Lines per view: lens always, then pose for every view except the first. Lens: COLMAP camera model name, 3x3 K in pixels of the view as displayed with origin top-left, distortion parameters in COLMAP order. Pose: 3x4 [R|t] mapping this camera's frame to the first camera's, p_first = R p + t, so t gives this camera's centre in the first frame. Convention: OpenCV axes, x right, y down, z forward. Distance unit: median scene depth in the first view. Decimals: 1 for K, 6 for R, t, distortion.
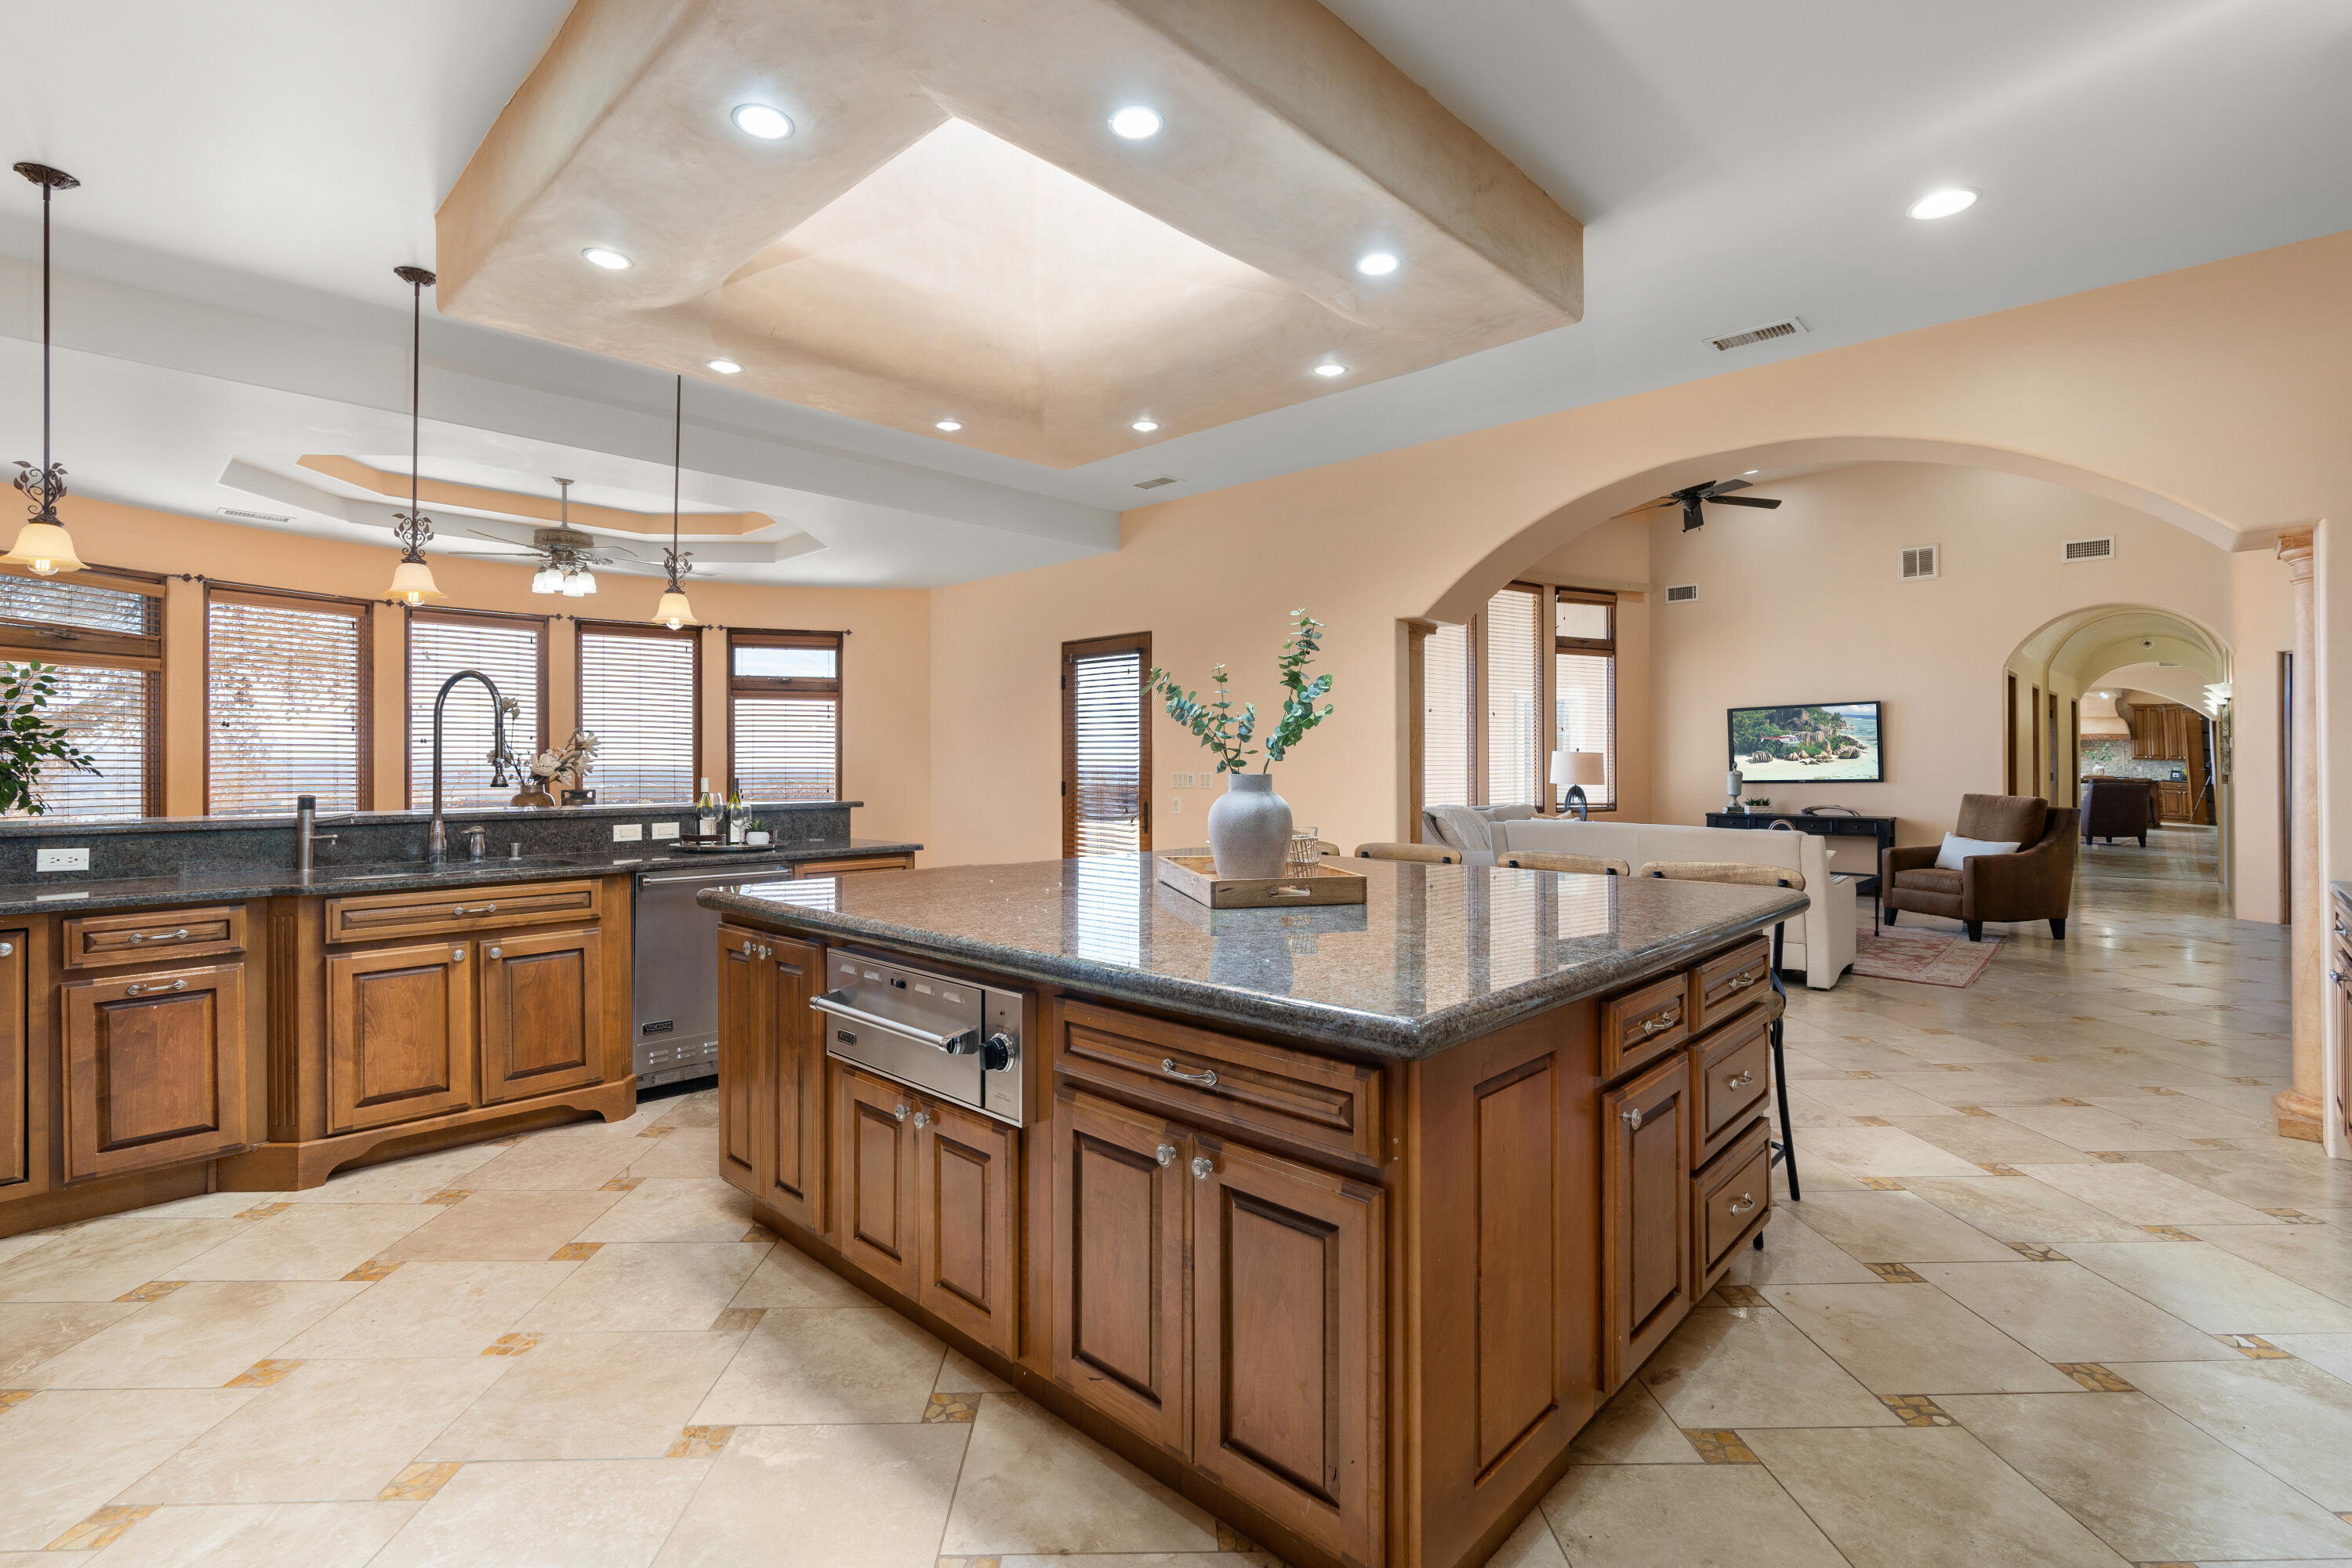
lens RADIAL K [[1066.5, 0, 1169.6], [0, 1066.5, 758.7], [0, 0, 1]] dist [-0.003538, -0.000073]
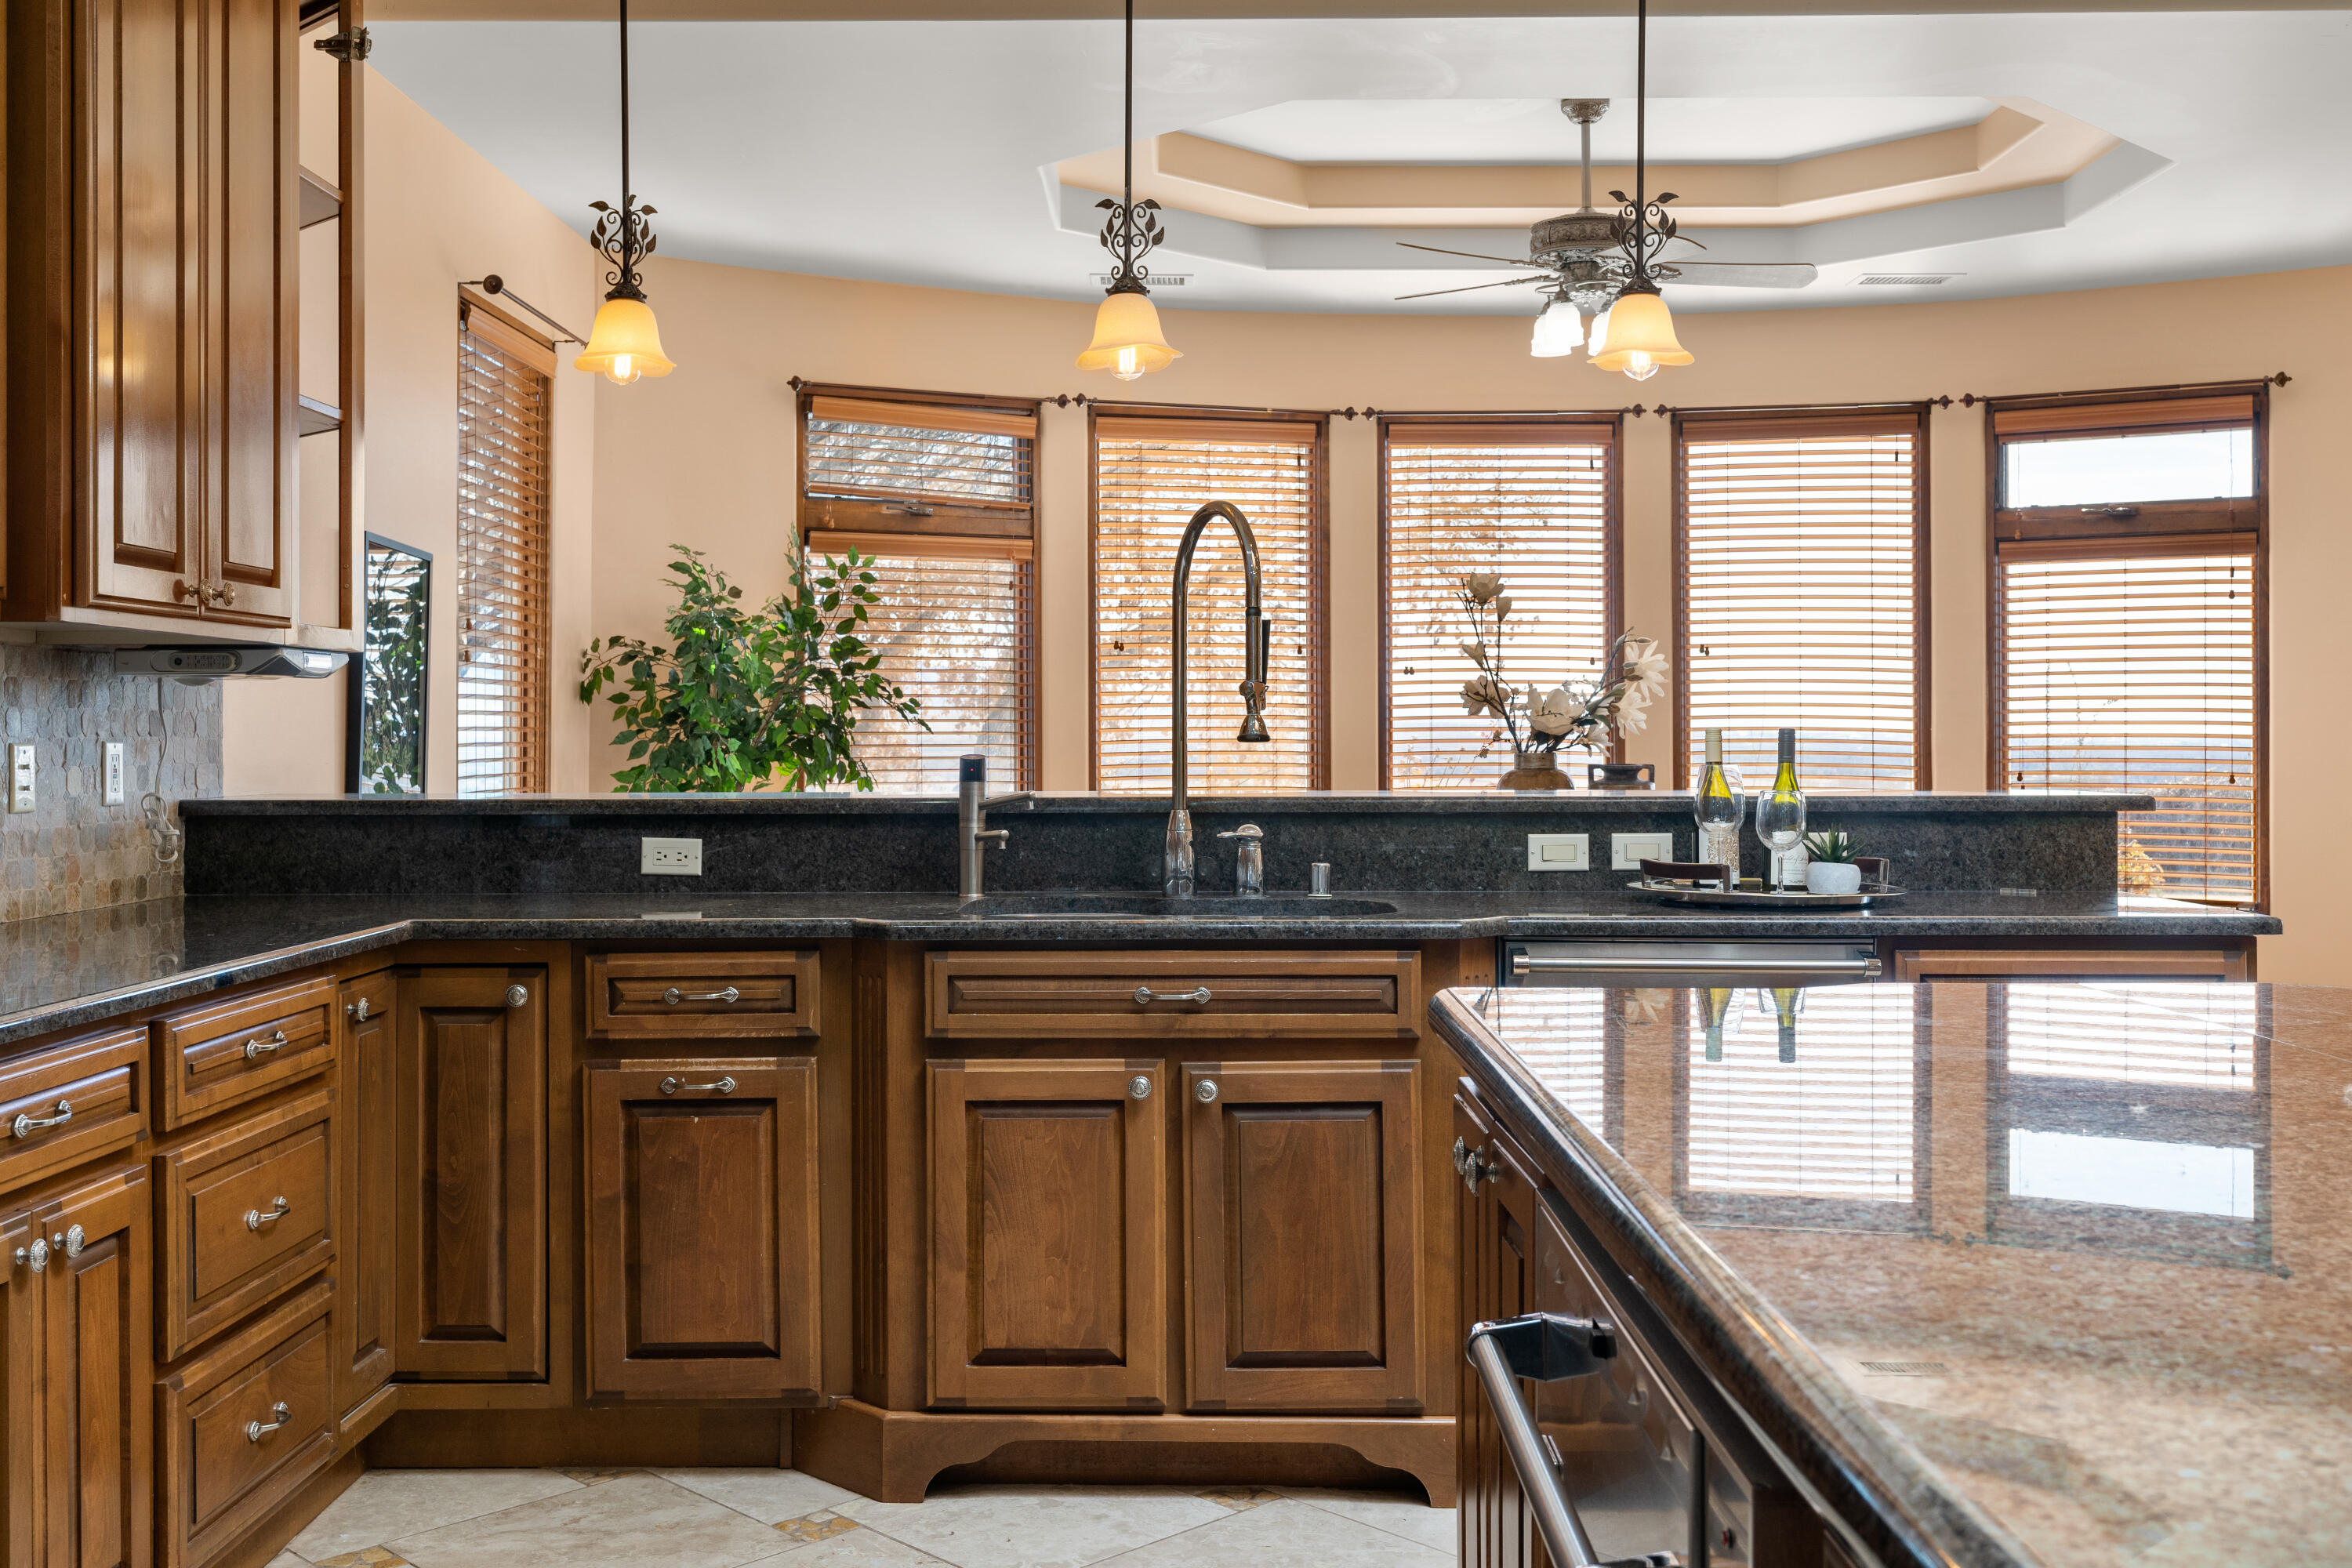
lens RADIAL K [[2301.2, 0, 1174.0], [0, 2301.2, 720.0], [0, 0, 1]] dist [0.000544, 0.003760]
pose [[0.684212, -0.004935, -0.729267, 0.096889], [0.004494, 0.999987, -0.002550, 0.020310], [0.729269, -0.001533, 0.684225, 0.286060]]
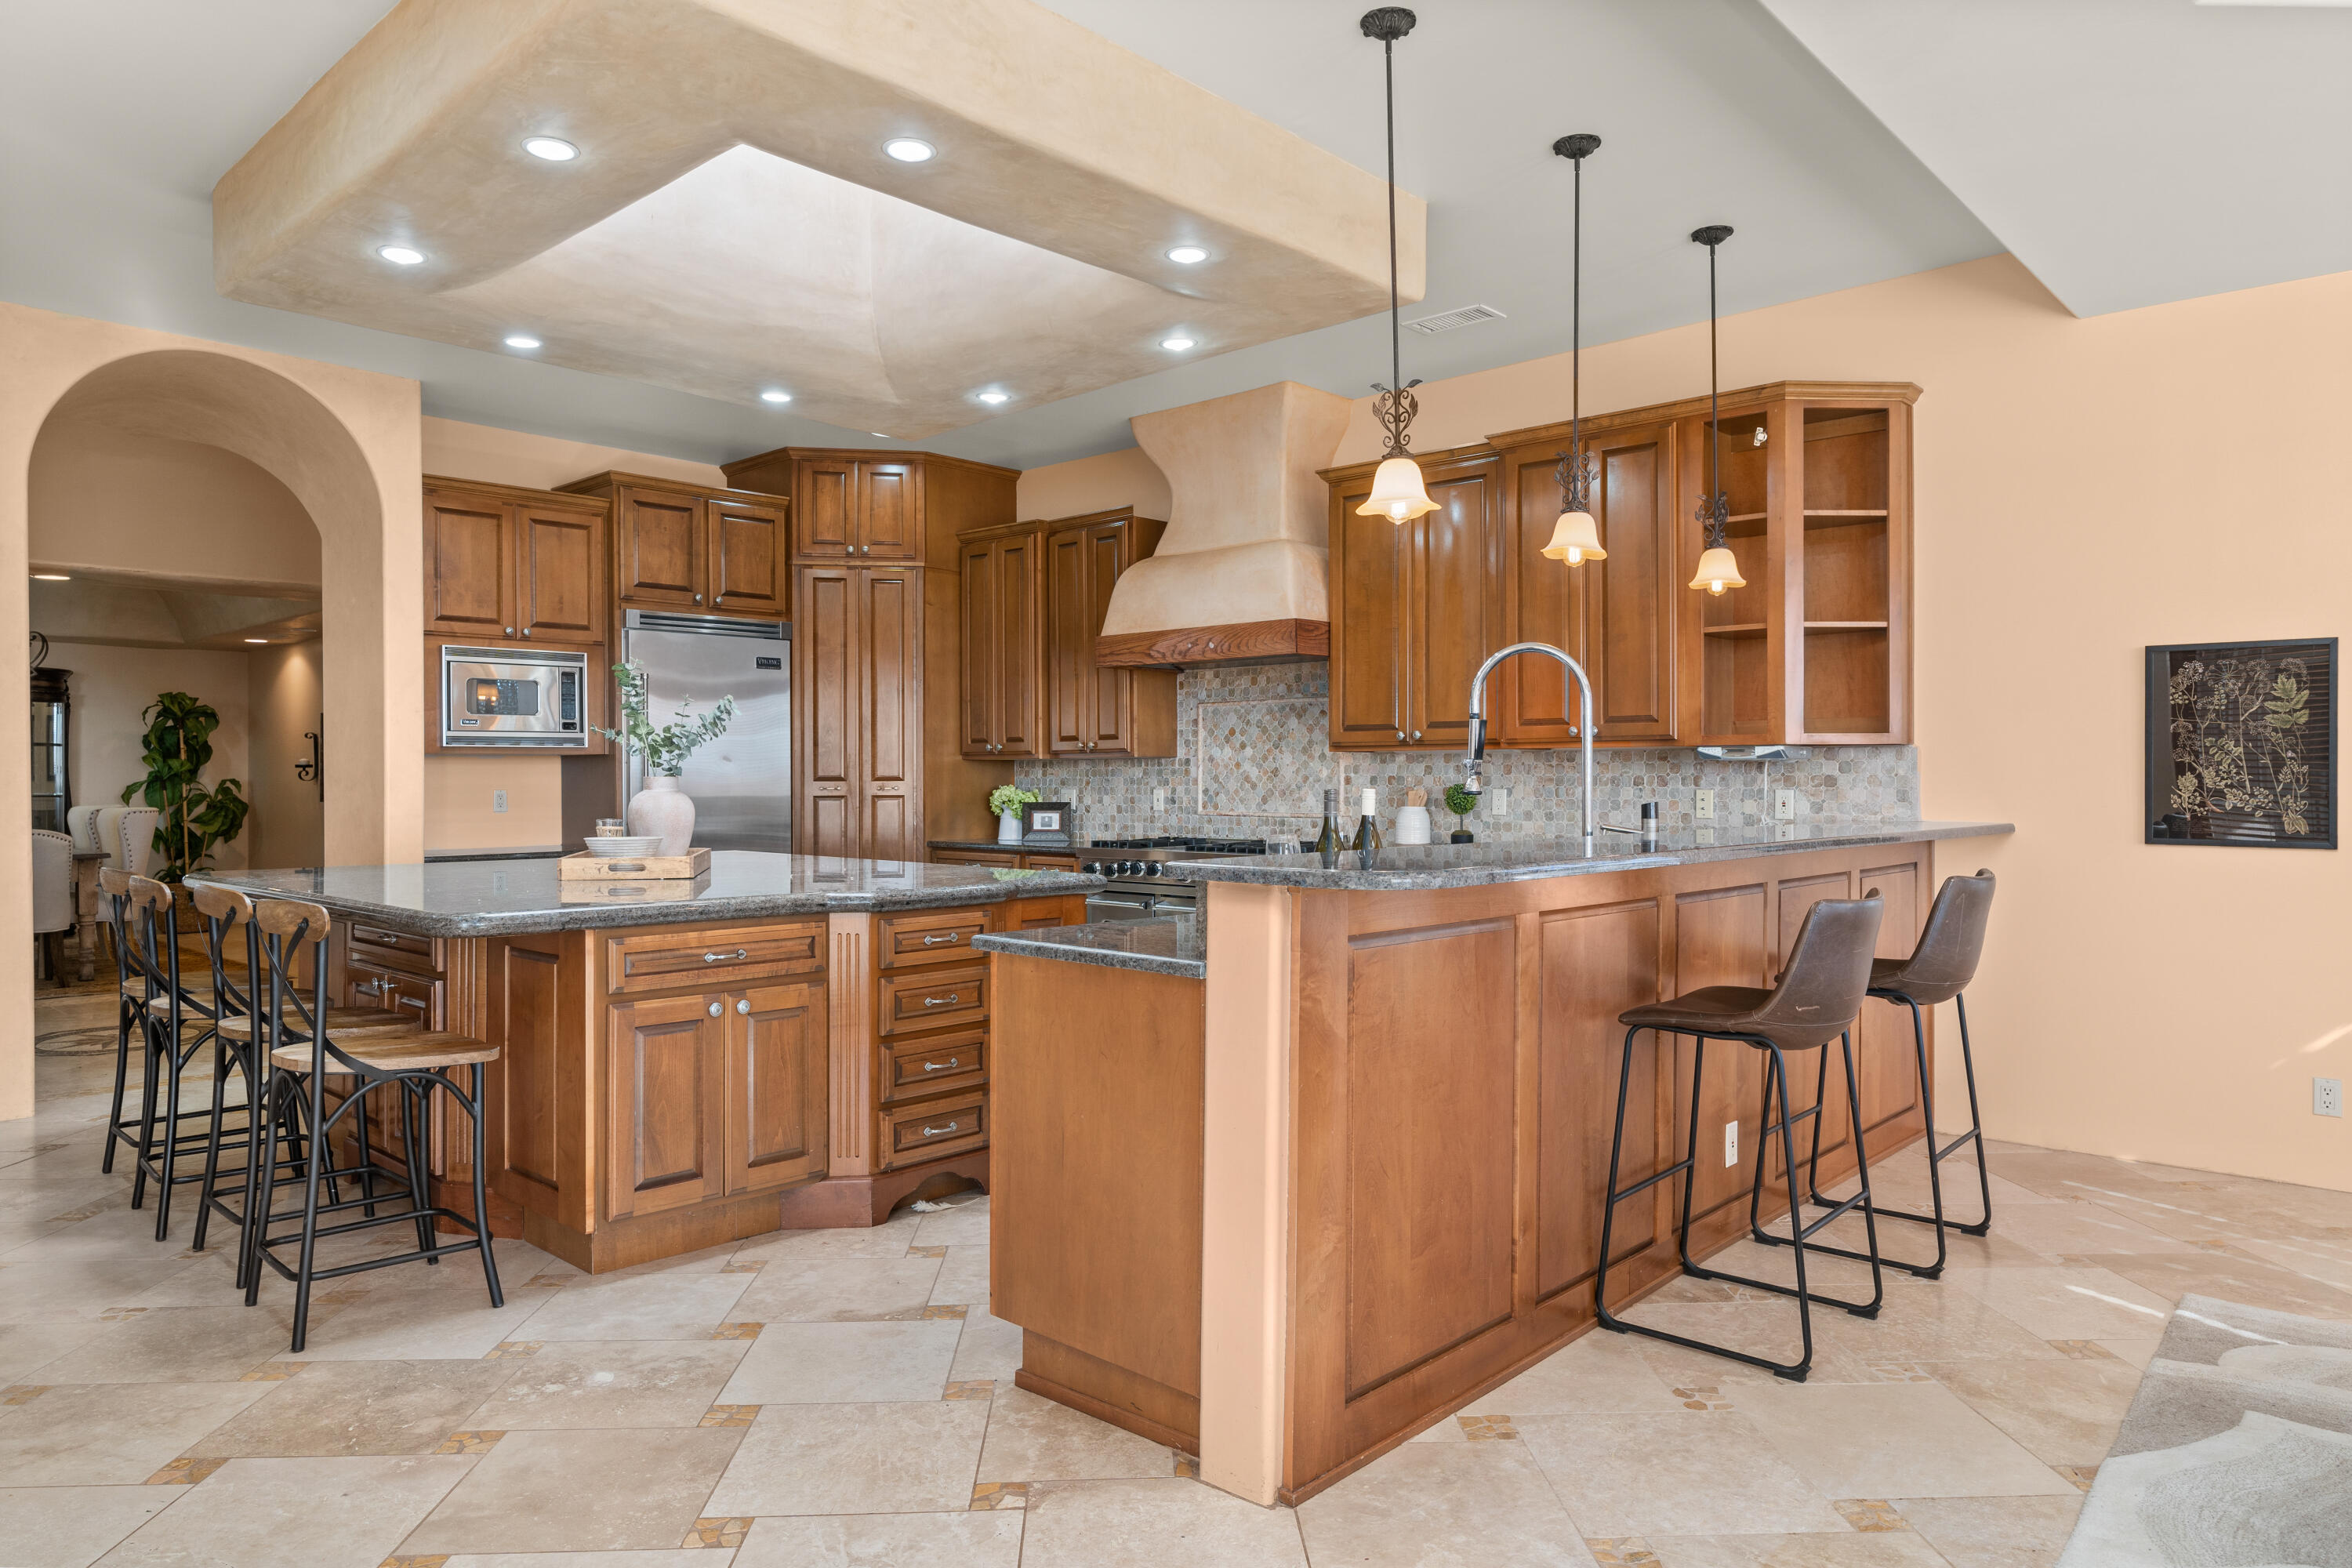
lens RADIAL K [[1457.2, 0, 1179.0], [0, 1457.2, 785.8], [0, 0, 1]] dist [-0.003768, -0.001253]
pose [[-0.999840, 0.002386, -0.017709, -0.411926], [0.002396, 0.999997, -0.000519, 0.021071], [0.017707, -0.000561, -0.999843, 2.165552]]
